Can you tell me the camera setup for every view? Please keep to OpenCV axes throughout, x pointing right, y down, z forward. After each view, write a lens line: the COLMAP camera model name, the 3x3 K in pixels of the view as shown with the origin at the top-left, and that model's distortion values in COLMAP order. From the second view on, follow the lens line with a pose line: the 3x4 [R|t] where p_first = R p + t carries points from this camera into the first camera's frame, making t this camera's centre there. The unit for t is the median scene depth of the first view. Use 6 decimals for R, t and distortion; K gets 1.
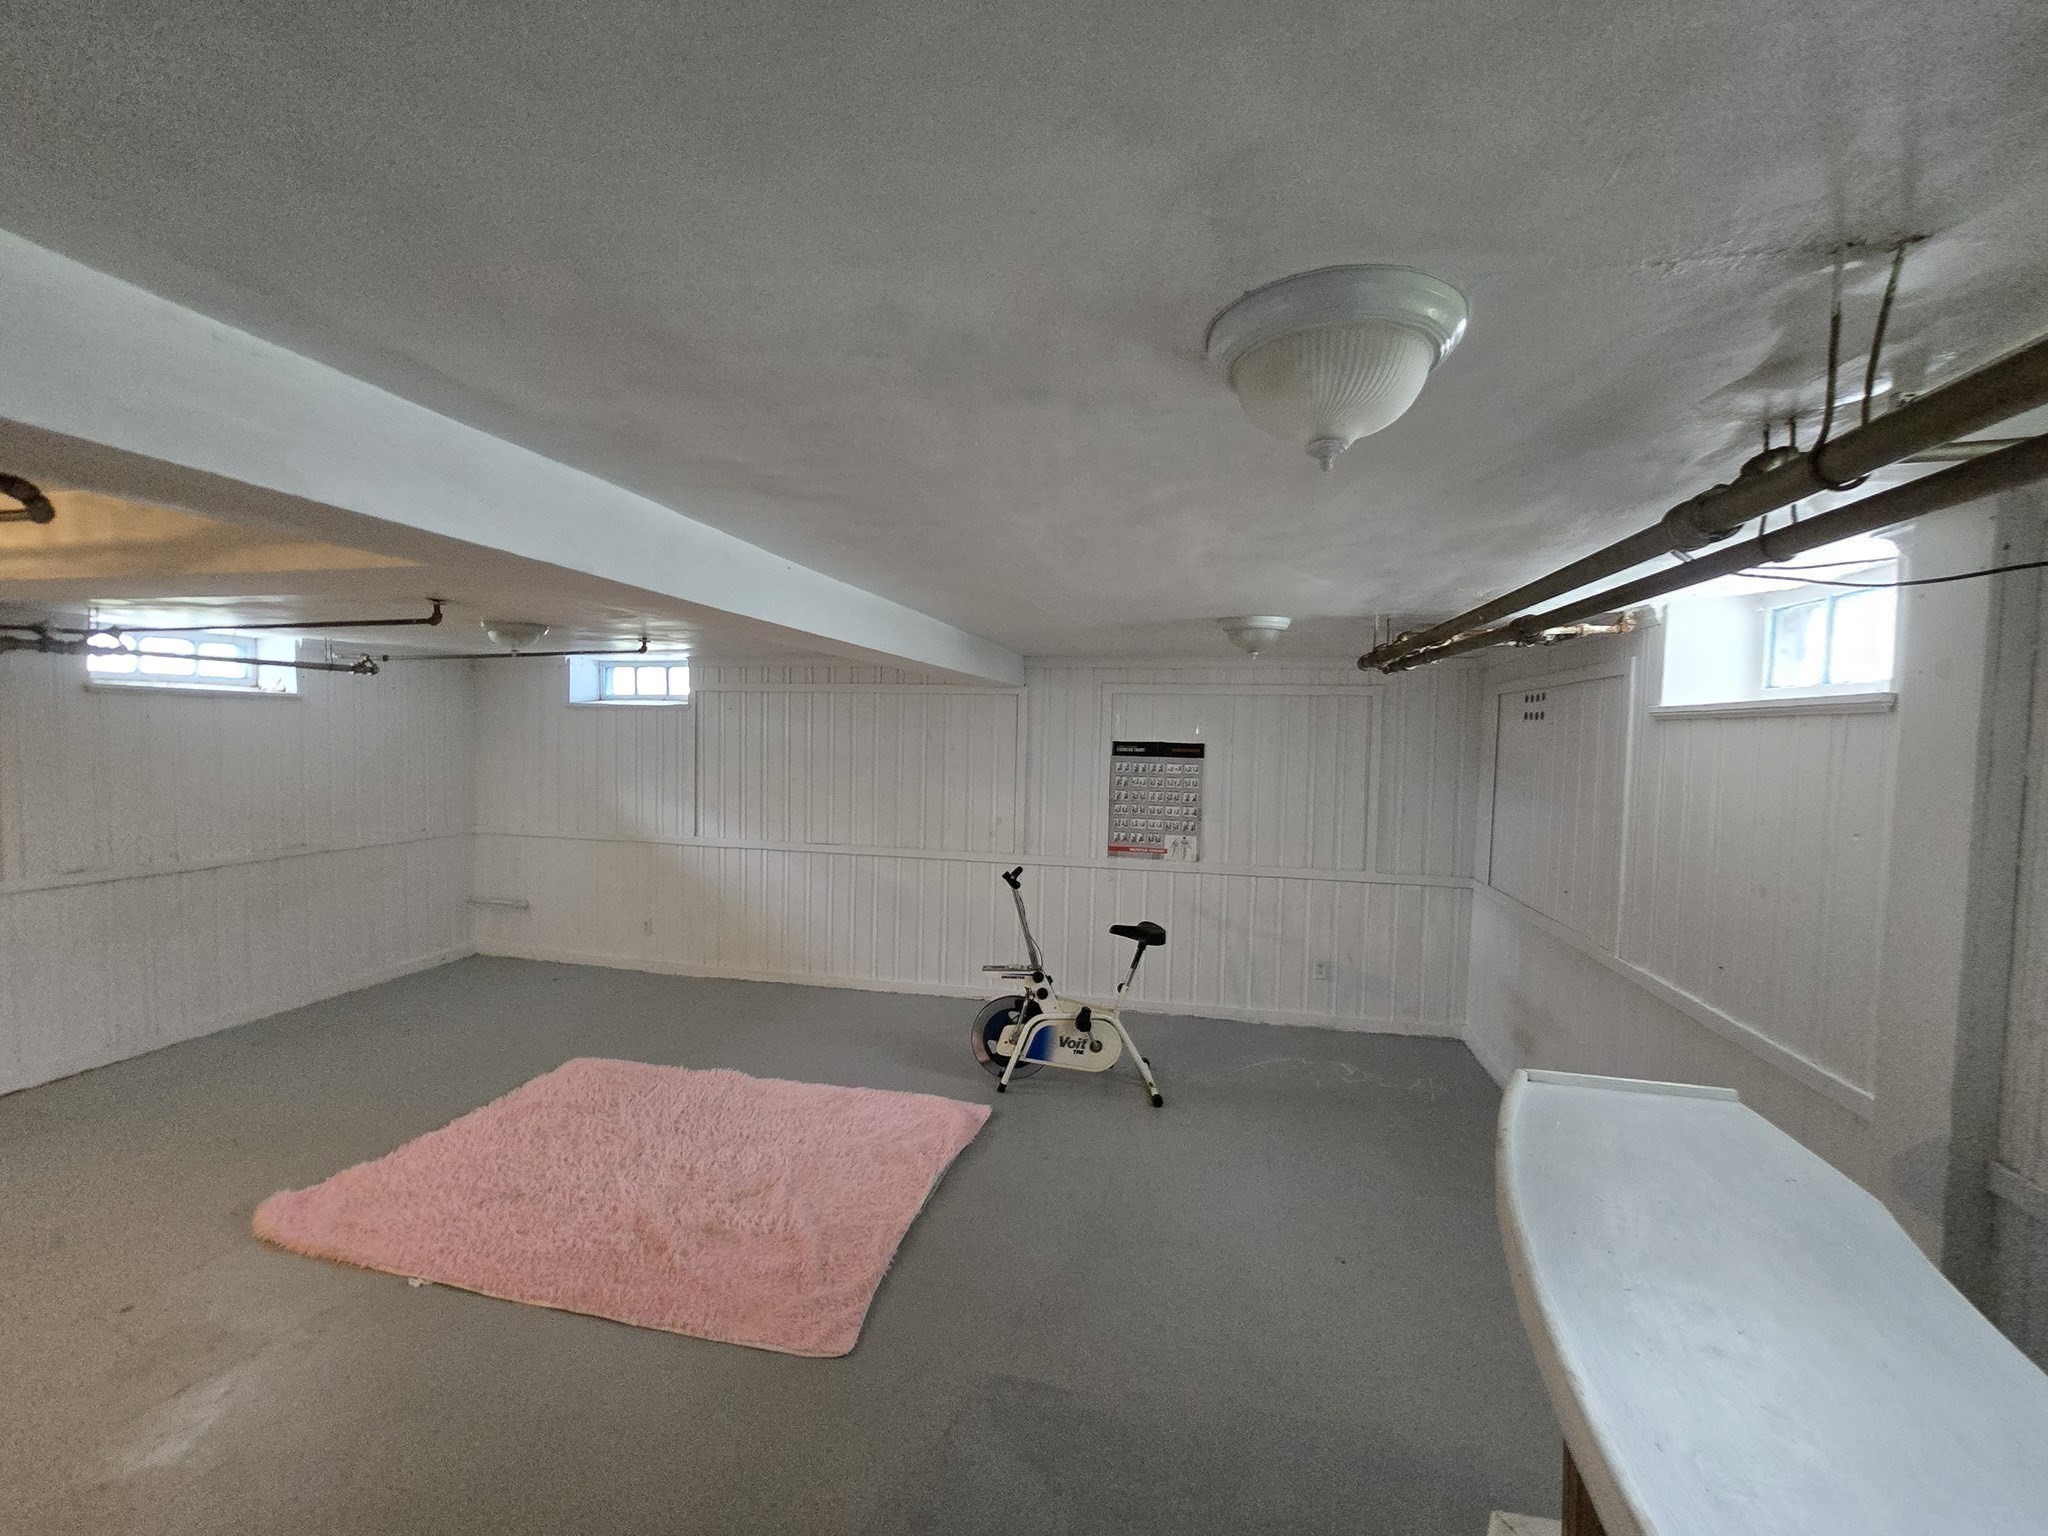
lens RADIAL K [[837.9, 0, 1029.9], [0, 837.9, 769.0], [0, 0, 1]] dist [-0.000486, -0.000050]
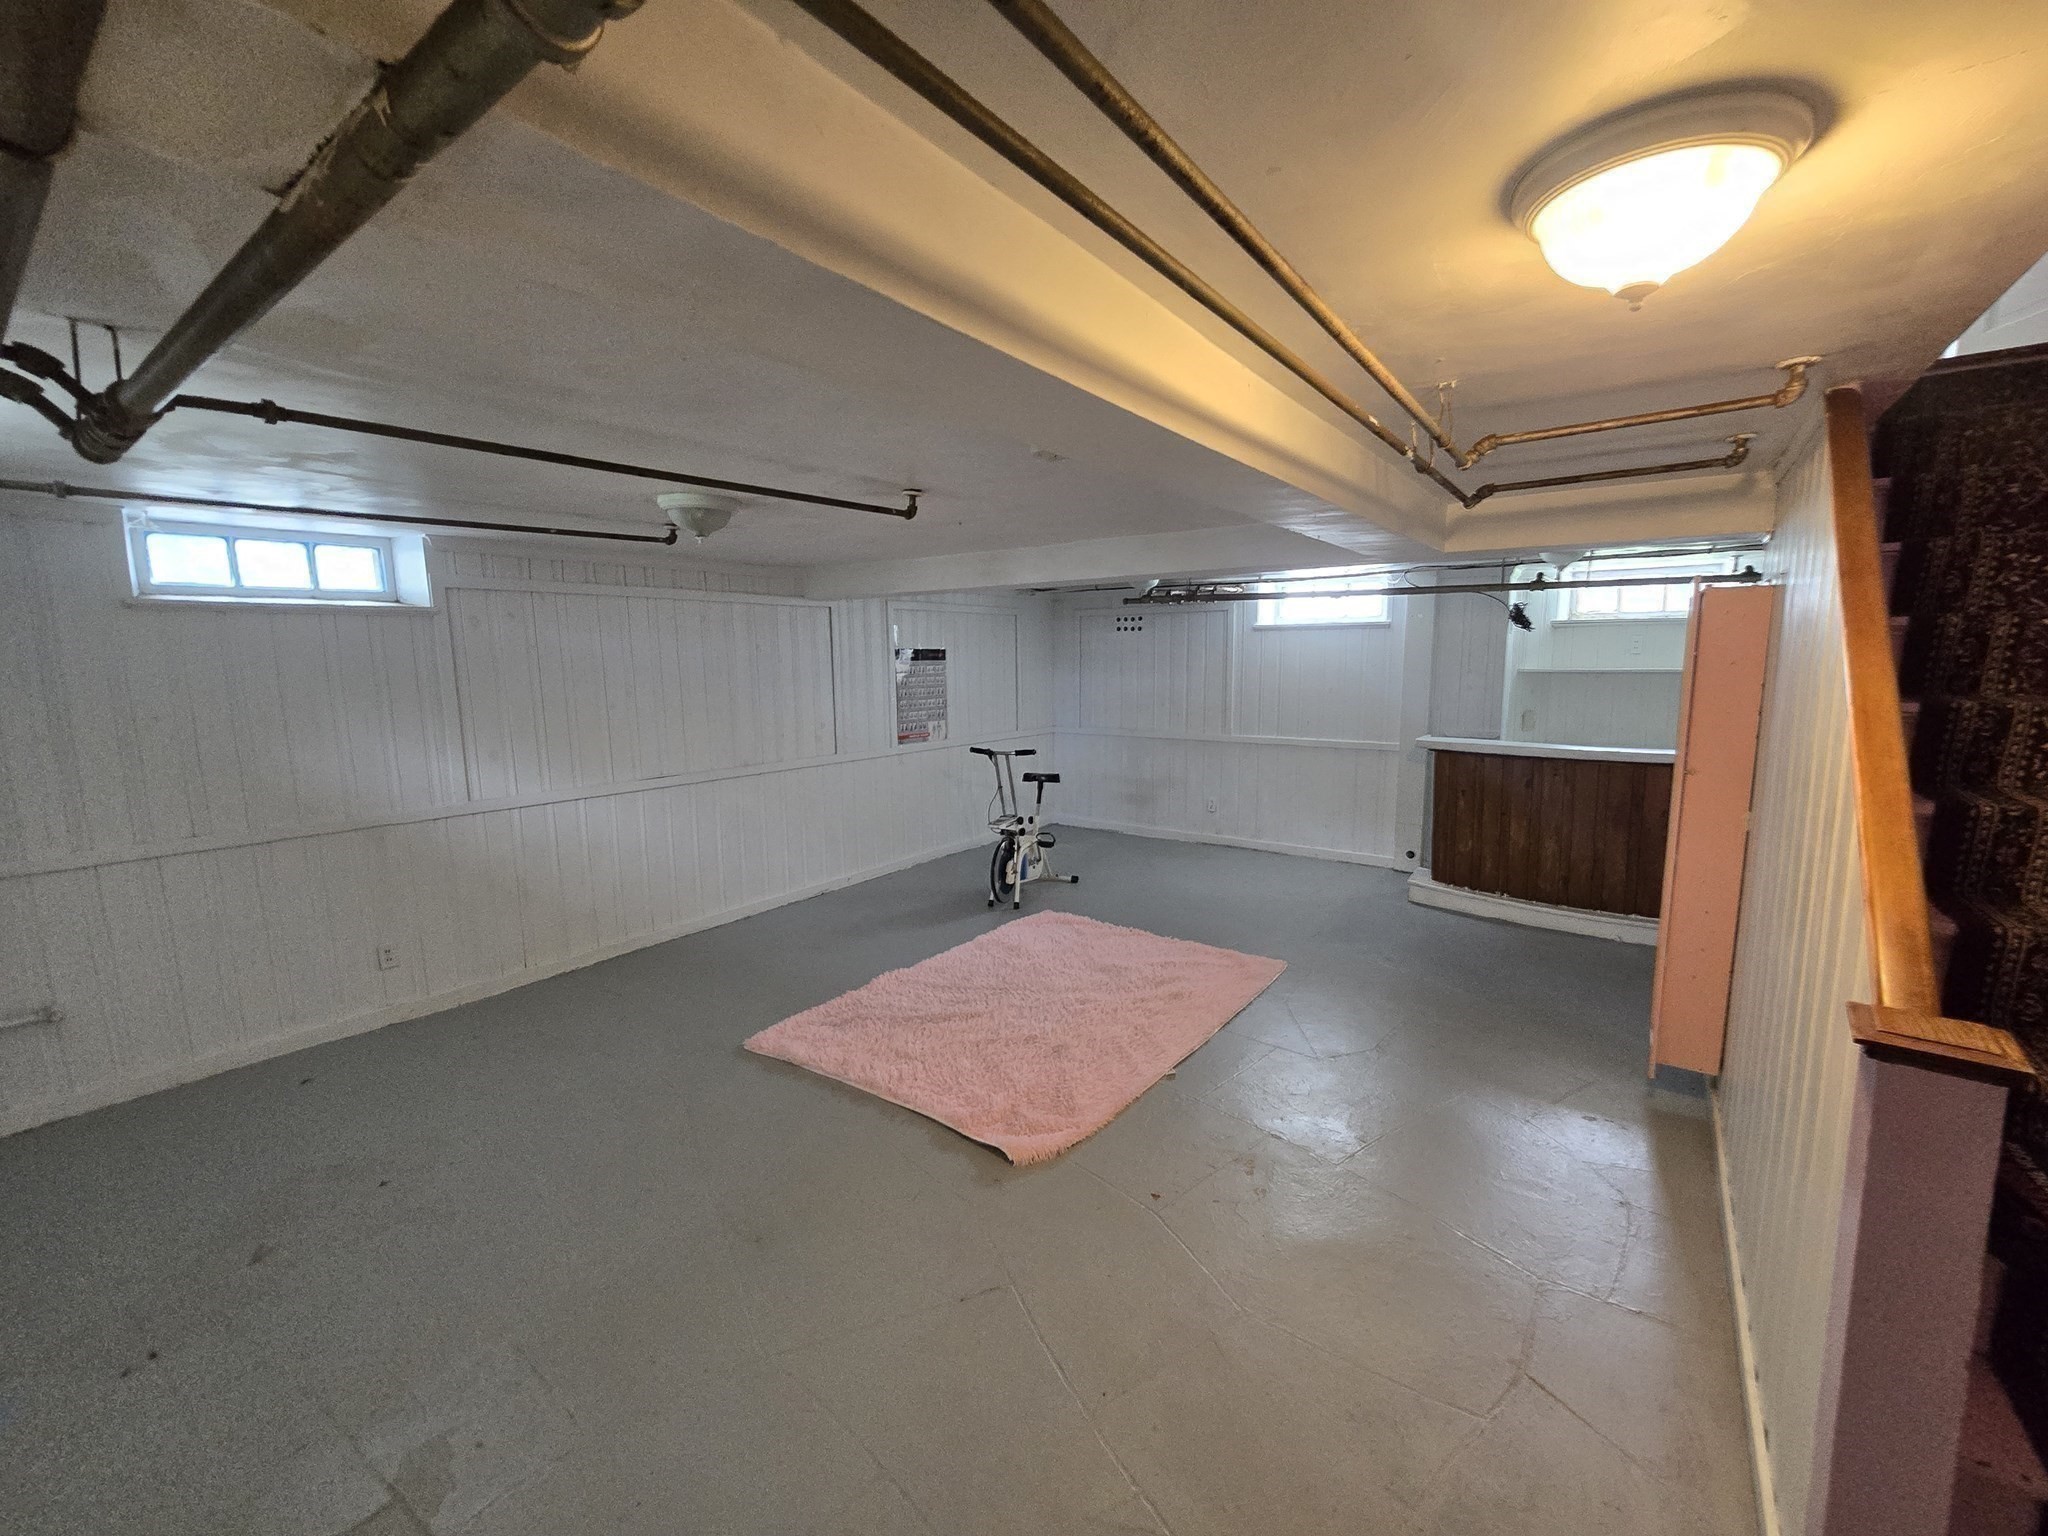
lens RADIAL K [[837.9, 0, 1029.9], [0, 837.9, 769.0], [0, 0, 1]] dist [-0.000486, -0.000050]
pose [[0.408763, -0.147368, 0.900664, -0.939931], [0.056582, 0.989071, 0.136153, -0.015602], [-0.910885, -0.004693, 0.412634, 0.331412]]
